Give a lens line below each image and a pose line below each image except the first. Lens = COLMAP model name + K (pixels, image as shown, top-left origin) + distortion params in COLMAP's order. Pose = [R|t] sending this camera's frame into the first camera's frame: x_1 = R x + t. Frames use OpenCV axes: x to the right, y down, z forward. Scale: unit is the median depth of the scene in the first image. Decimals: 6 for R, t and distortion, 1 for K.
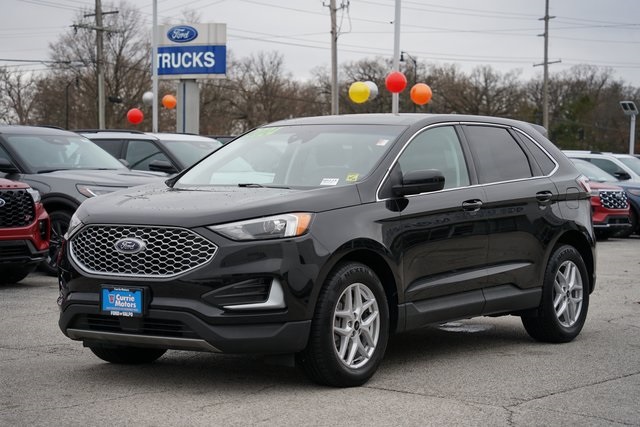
lens RADIAL K [[1378.3, 0, 320.2], [0, 1378.3, 212.6], [0, 0, 1]] dist [0.073072, 0.000000]
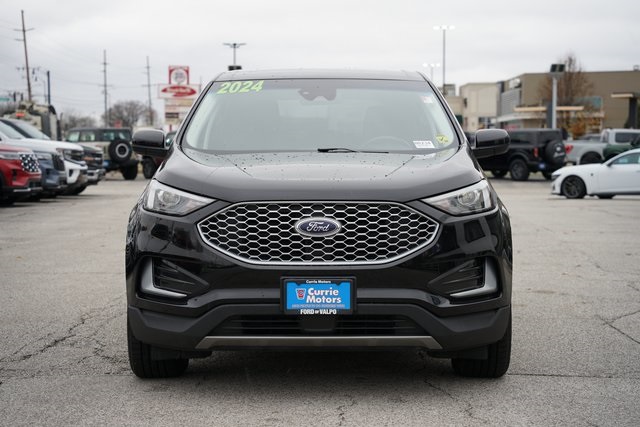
lens RADIAL K [[1414.2, 0, 319.9], [0, 1414.2, 214.1], [0, 0, 1]] dist [0.045450, 0.000000]
pose [[0.889821, -0.038657, 0.454669, -0.517849], [0.026332, 0.999095, 0.033413, -0.011214], [-0.455549, -0.017759, 0.890033, 0.268076]]
